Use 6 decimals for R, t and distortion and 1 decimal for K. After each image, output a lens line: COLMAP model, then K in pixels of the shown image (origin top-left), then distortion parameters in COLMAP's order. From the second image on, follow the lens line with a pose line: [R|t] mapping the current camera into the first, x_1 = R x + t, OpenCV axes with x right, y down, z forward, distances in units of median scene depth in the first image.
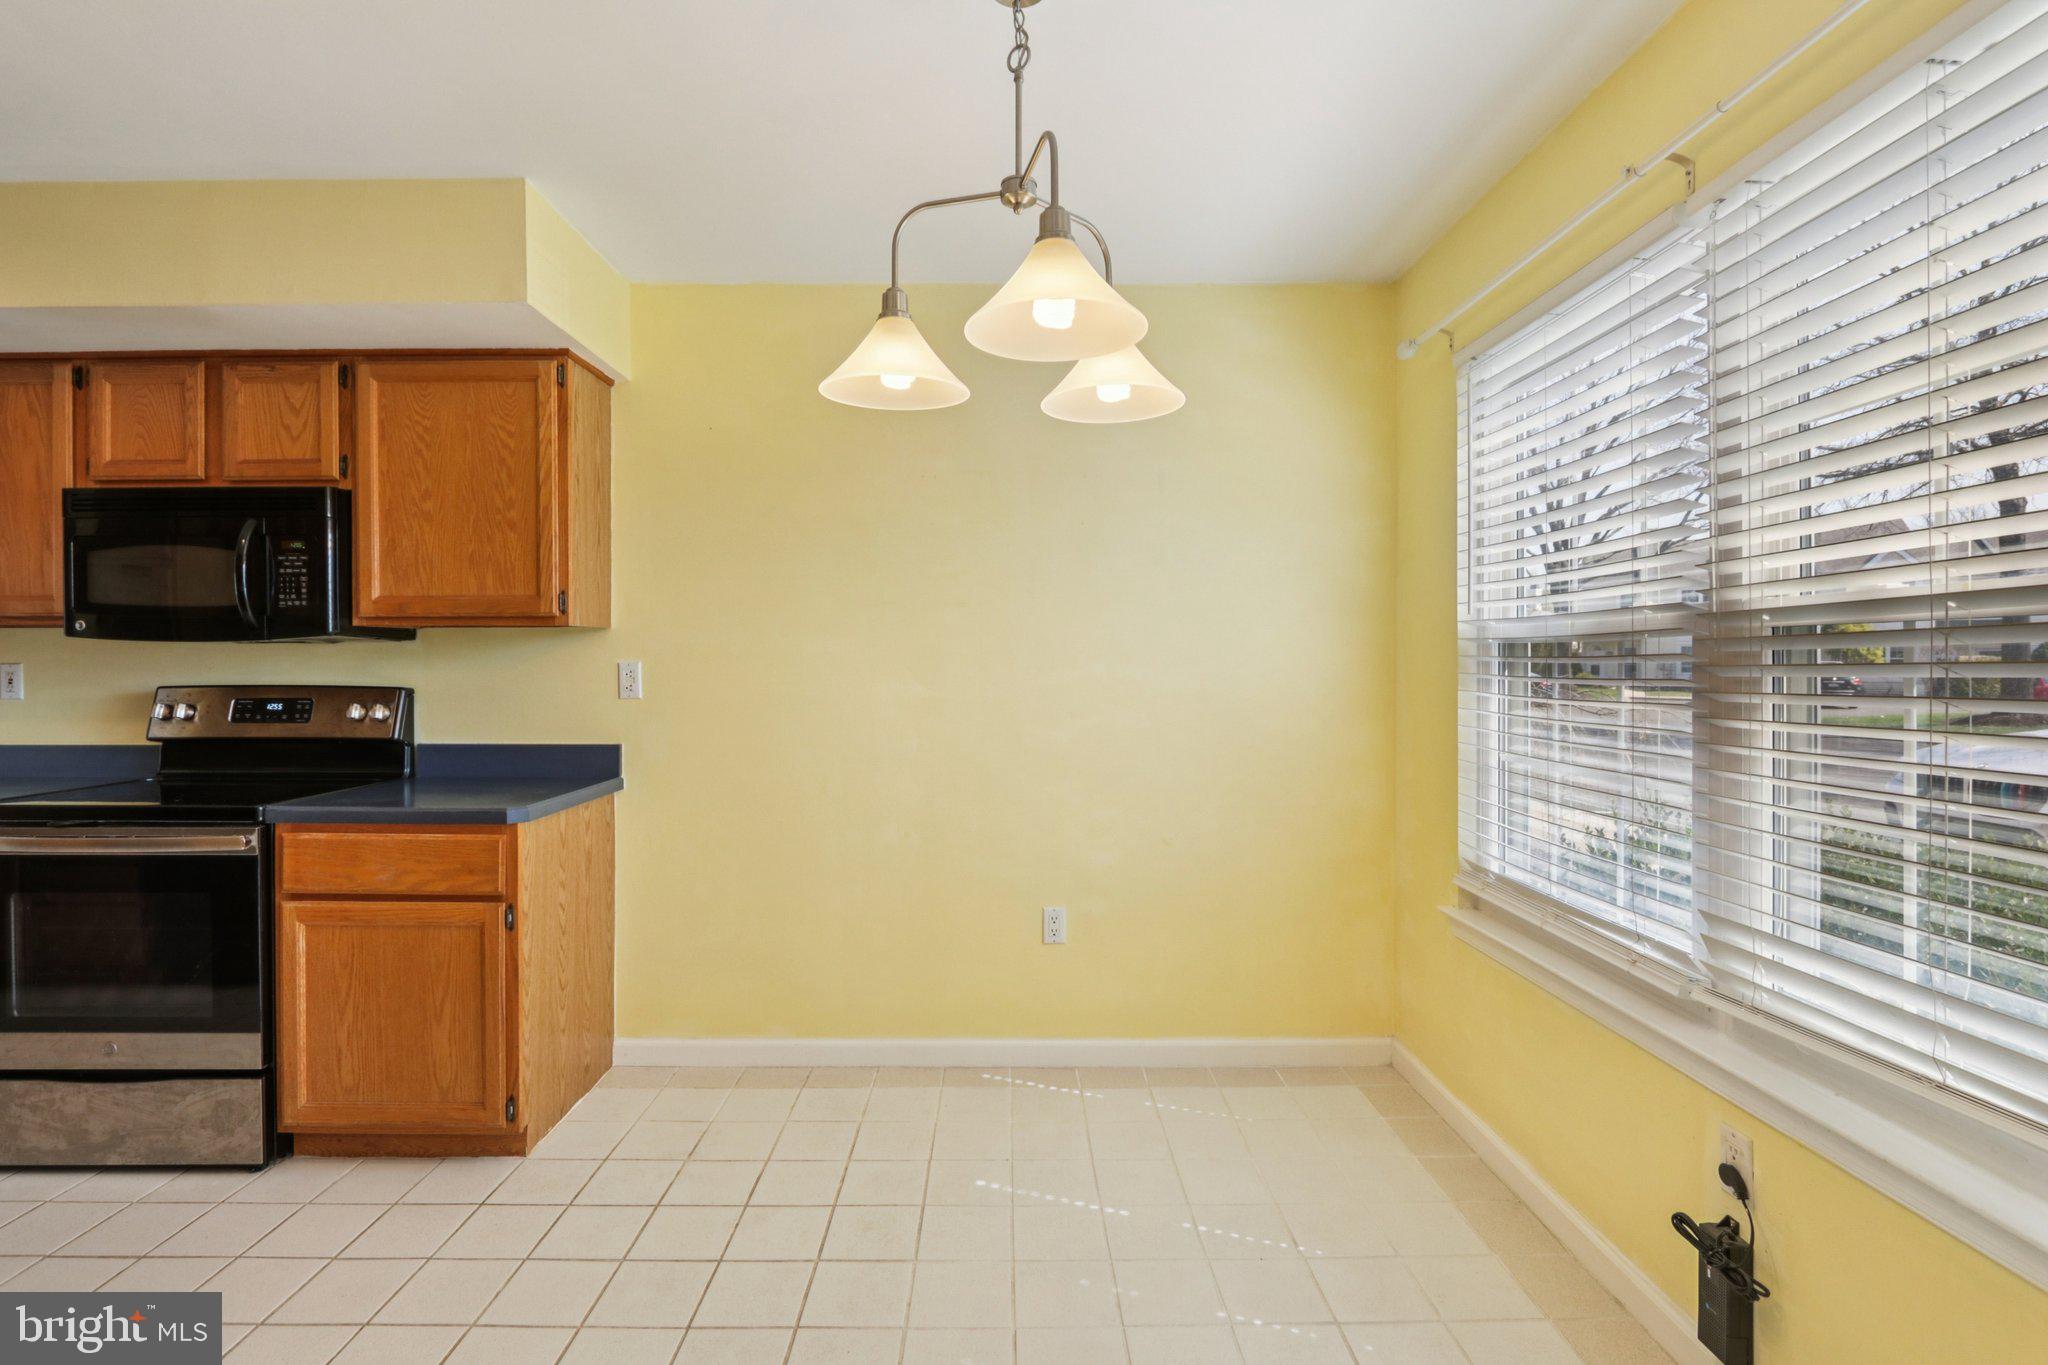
lens RADIAL K [[949.0, 0, 1025.9], [0, 949.0, 665.8], [0, 0, 1]] dist [-0.018367, 0.002140]
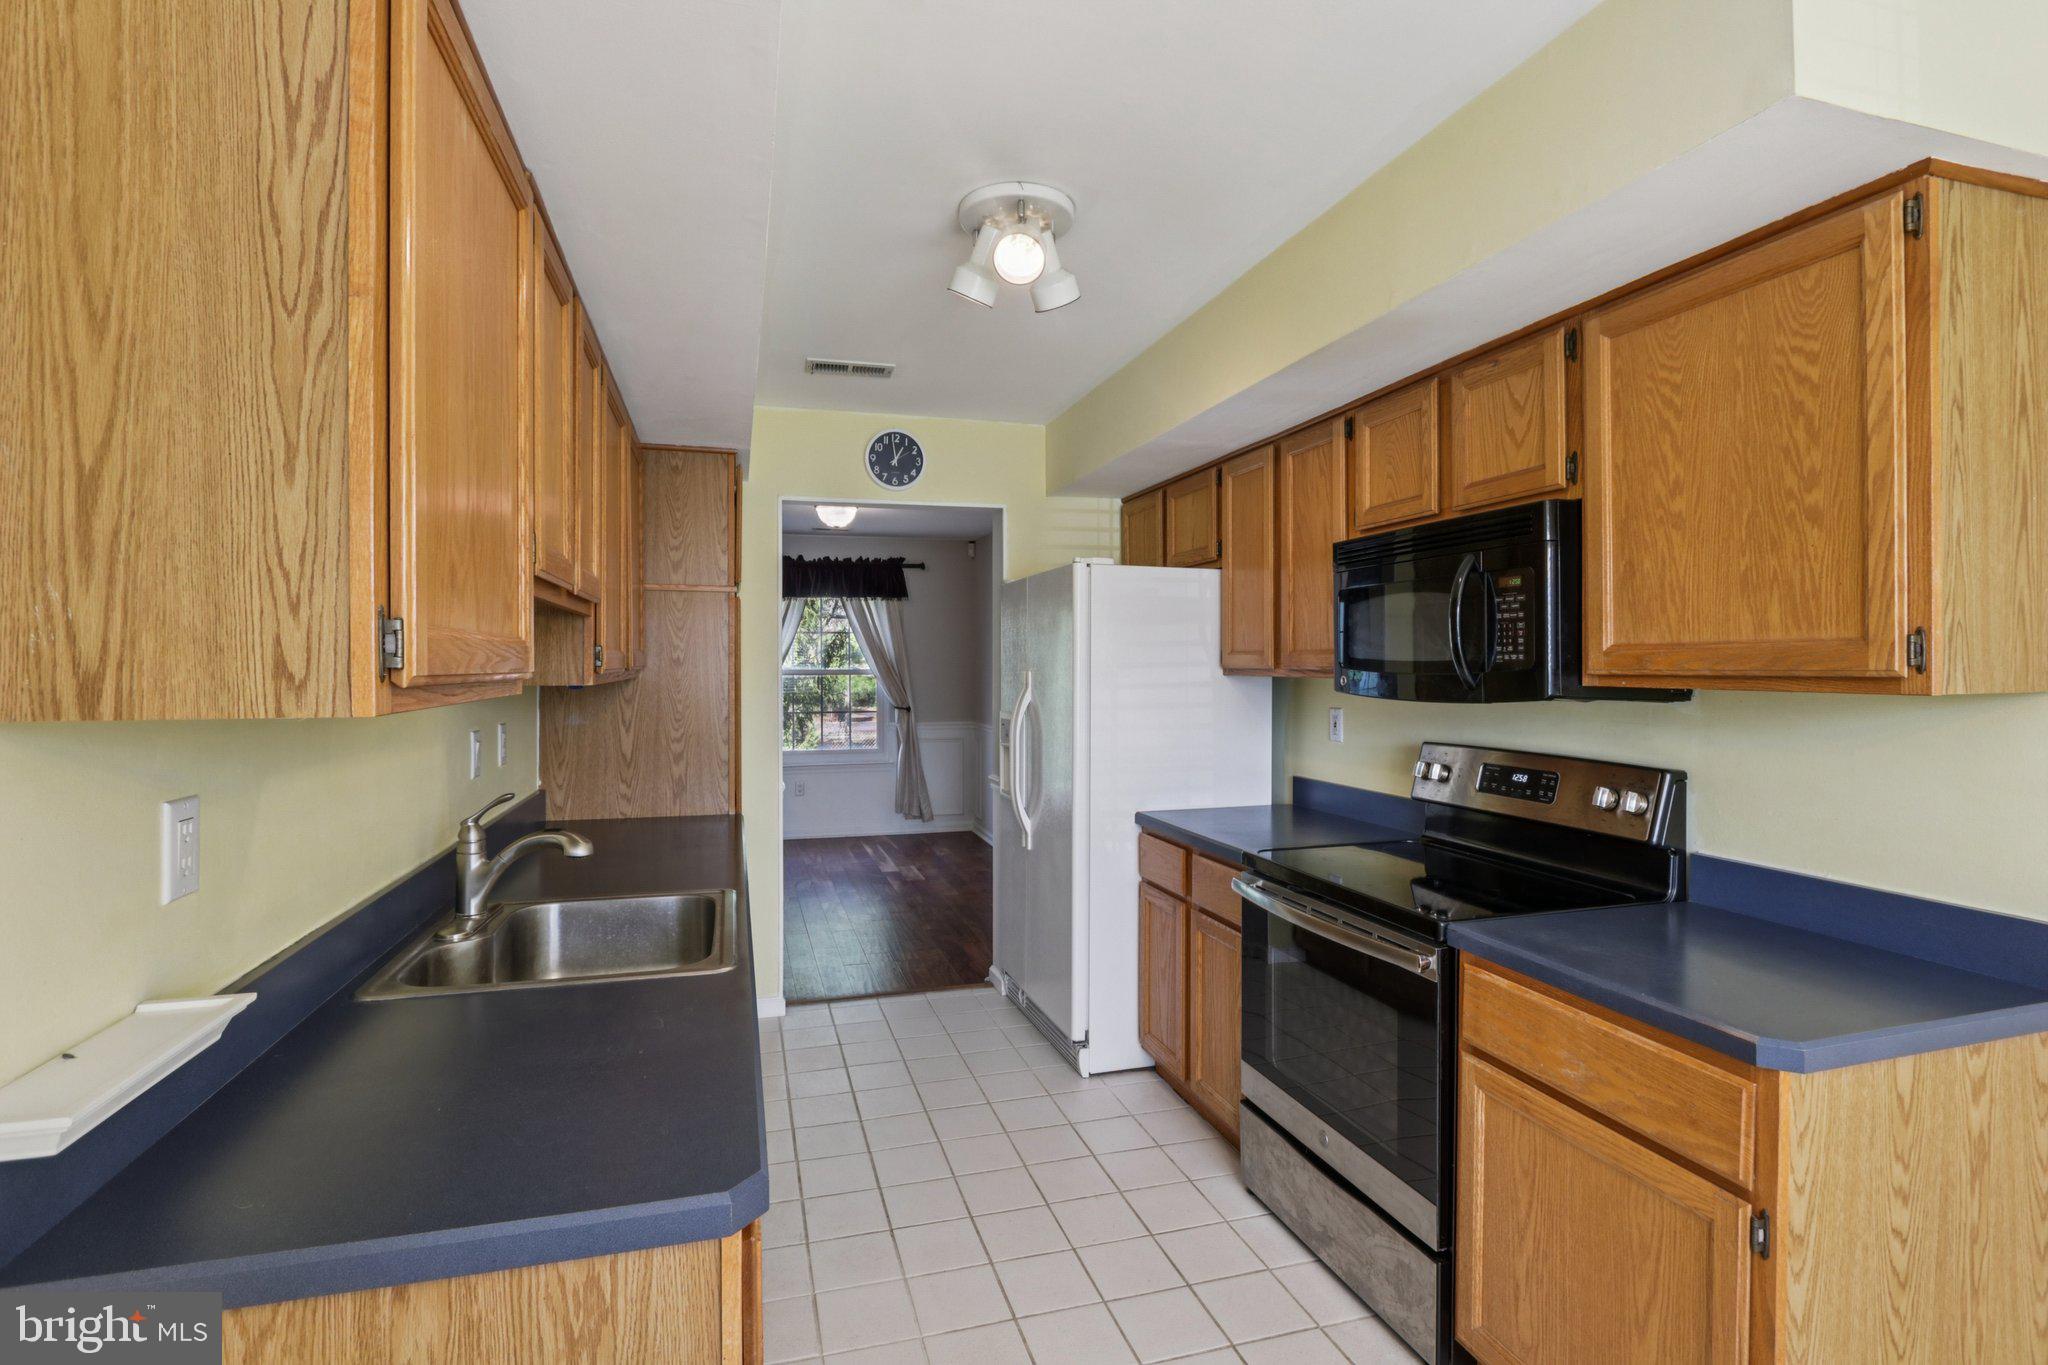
lens RADIAL K [[949.0, 0, 1054.1], [0, 949.0, 659.1], [0, 0, 1]] dist [-0.018367, 0.002140]
pose [[0.248422, 0.006752, -0.968628, -0.114109], [-0.005246, 0.999970, 0.005625, -0.066020], [0.968638, 0.003684, 0.248450, 0.430916]]
